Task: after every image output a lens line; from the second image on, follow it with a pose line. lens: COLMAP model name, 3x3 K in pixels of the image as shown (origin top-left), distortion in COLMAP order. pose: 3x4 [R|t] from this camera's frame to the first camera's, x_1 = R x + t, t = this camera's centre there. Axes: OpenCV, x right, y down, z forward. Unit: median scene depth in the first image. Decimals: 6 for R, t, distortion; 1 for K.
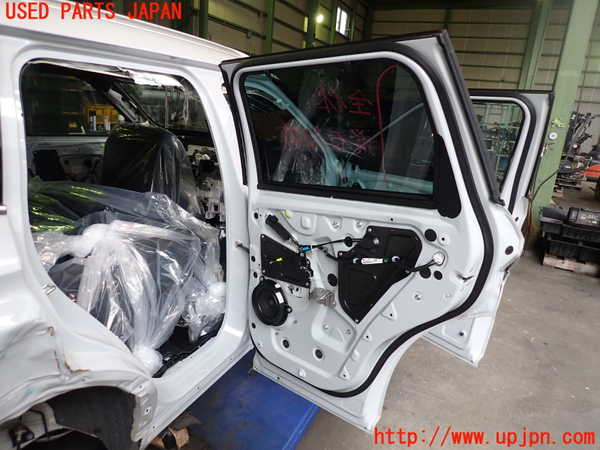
lens RADIAL K [[440.3, 0, 298.8], [0, 440.3, 225.9], [0, 0, 1]] dist [0.007302, 0.003254]
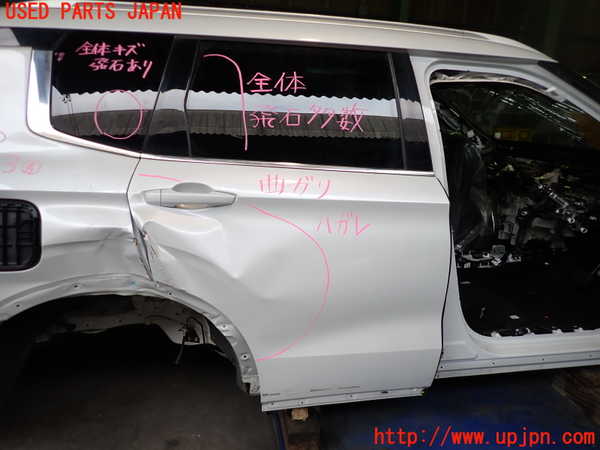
lens RADIAL K [[440.3, 0, 298.4], [0, 440.3, 223.1], [0, 0, 1]] dist [0.007302, 0.003254]
pose [[0.572975, 0.152025, -0.805350, 0.358887], [-0.210496, 0.976980, 0.034663, 0.008885], [0.792080, 0.149661, 0.591786, 0.236289]]
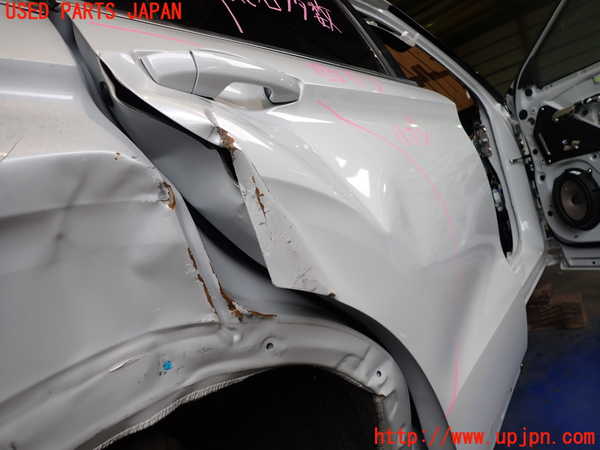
lens RADIAL K [[440.3, 0, 302.2], [0, 440.3, 227.1], [0, 0, 1]] dist [0.007302, 0.003254]
pose [[0.906689, -0.349070, -0.236781, -0.144699], [0.292773, 0.924930, -0.242466, 0.169790], [0.303643, 0.150518, 0.940822, 0.264324]]
